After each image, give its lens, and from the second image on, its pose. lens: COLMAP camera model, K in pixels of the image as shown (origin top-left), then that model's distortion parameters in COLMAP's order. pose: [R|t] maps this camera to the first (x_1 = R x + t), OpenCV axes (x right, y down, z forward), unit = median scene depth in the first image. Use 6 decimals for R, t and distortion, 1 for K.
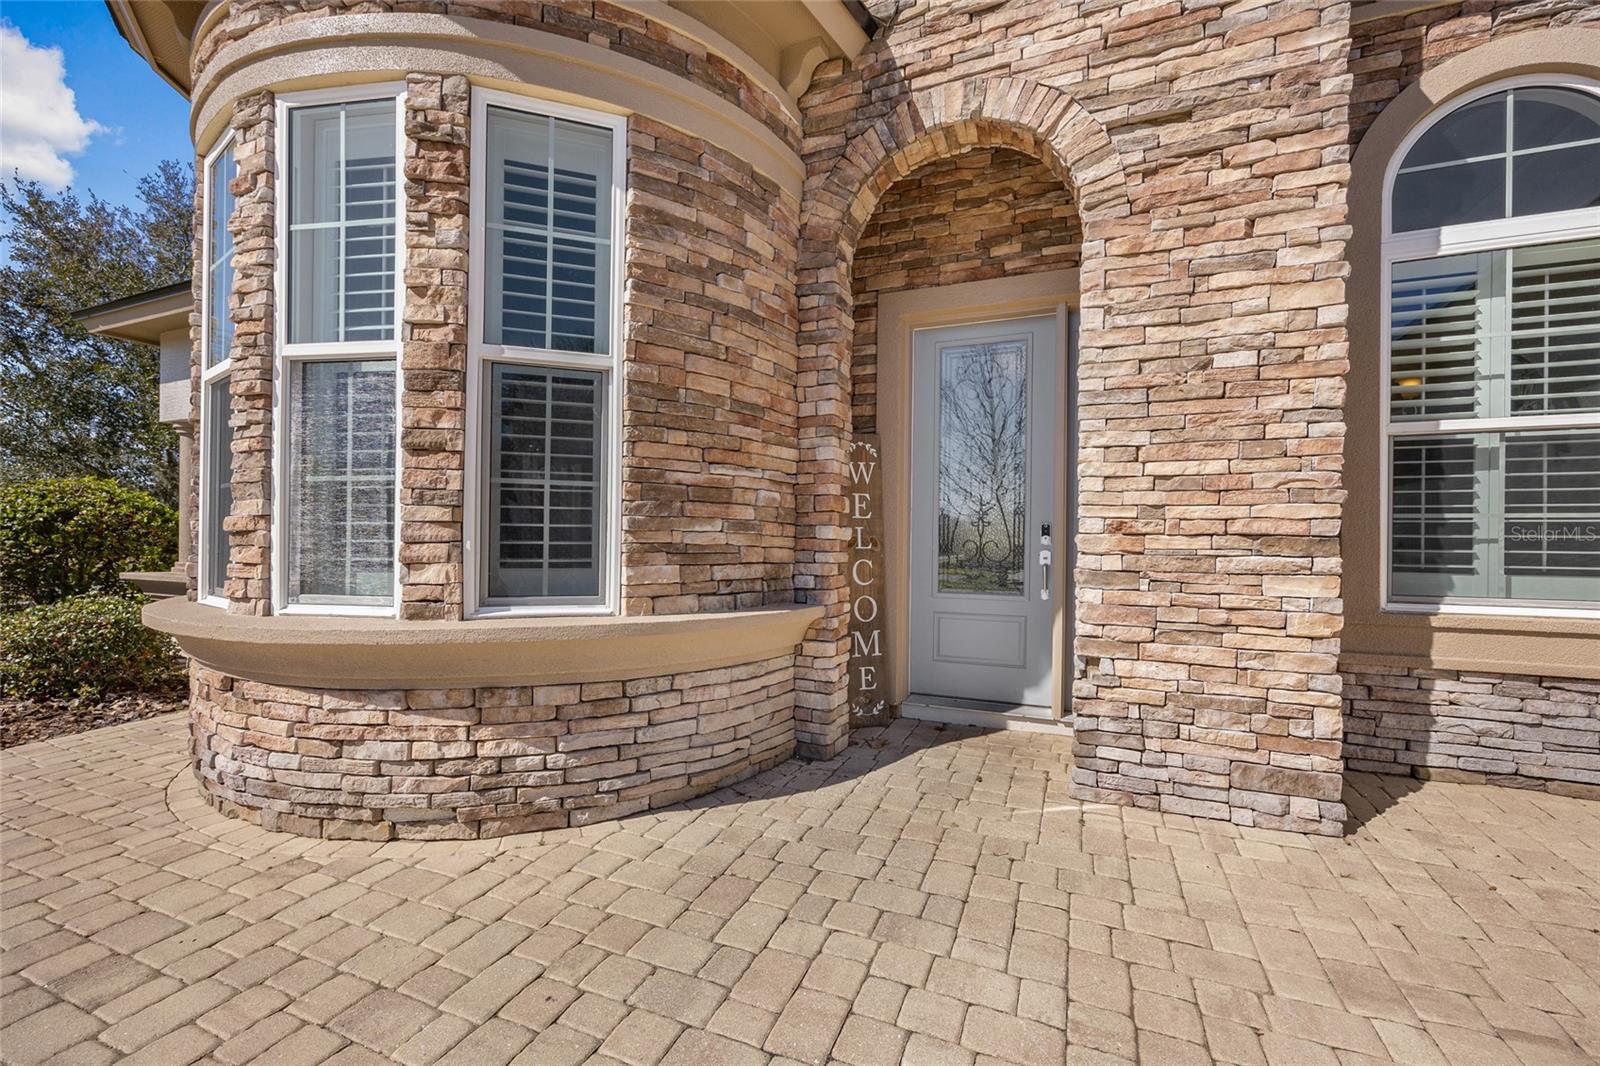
lens RADIAL K [[669.6, 0, 806.5], [0, 669.6, 543.7], [0, 0, 1]] dist [-0.001202, 0.000200]
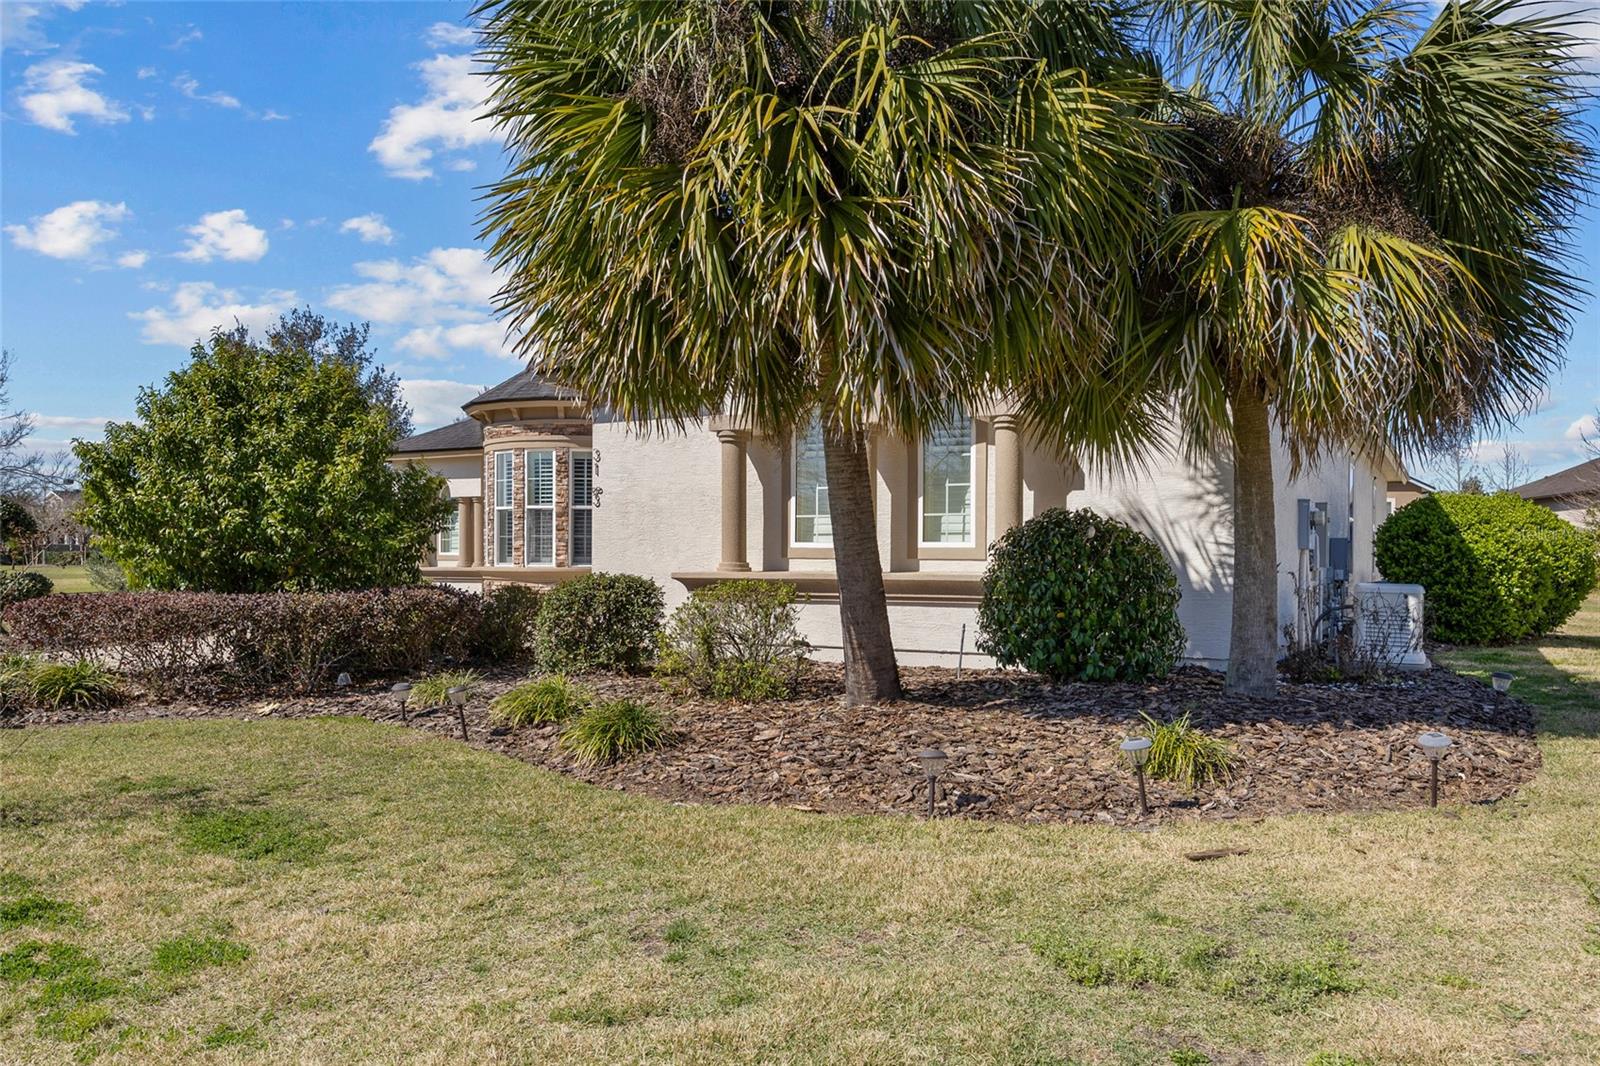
lens RADIAL K [[1152.1, 0, 799.2], [0, 1152.1, 529.8], [0, 0, 1]] dist [-0.001294, -0.000034]
pose [[0.998857, -0.019435, -0.043670, 1.278459], [0.018854, 0.999729, -0.013674, -0.003840], [0.043924, 0.012835, 0.998952, -6.191481]]
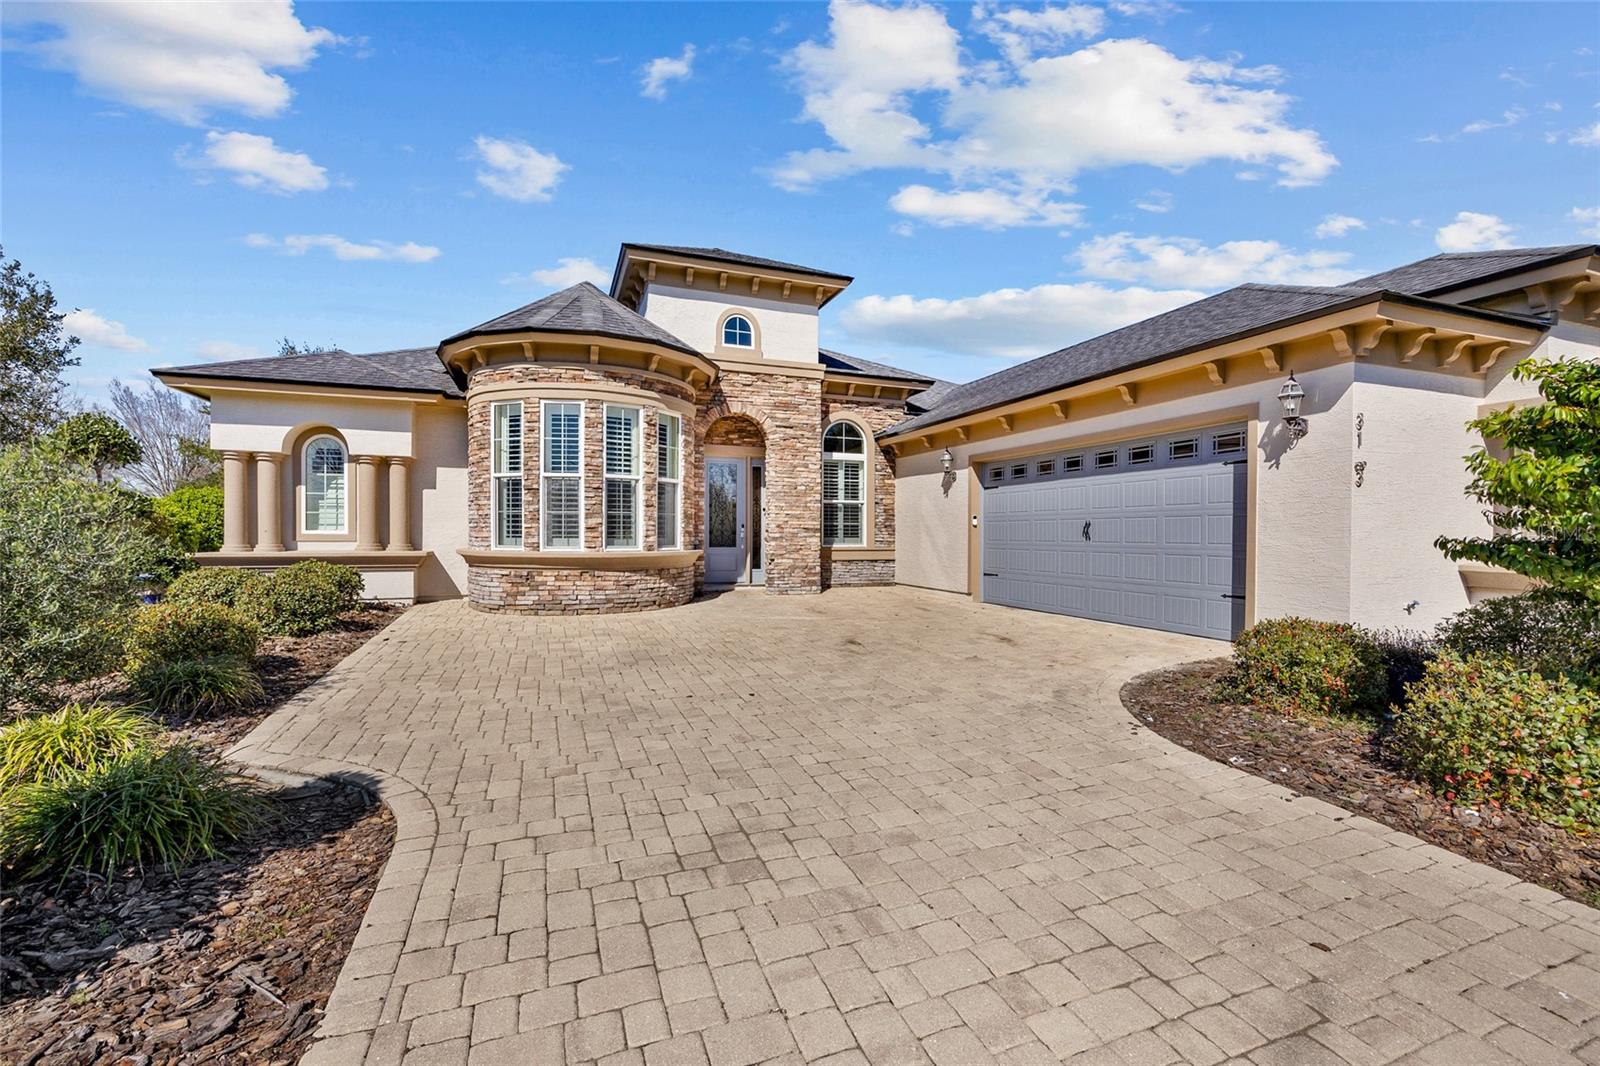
lens RADIAL K [[669.6, 0, 803.7], [0, 669.6, 531.0], [0, 0, 1]] dist [-0.001202, 0.000200]
pose [[0.719757, -0.003571, 0.694217, -2.344090], [0.003446, 0.999993, 0.001572, -0.002346], [-0.694217, 0.001261, 0.719764, -2.115893]]
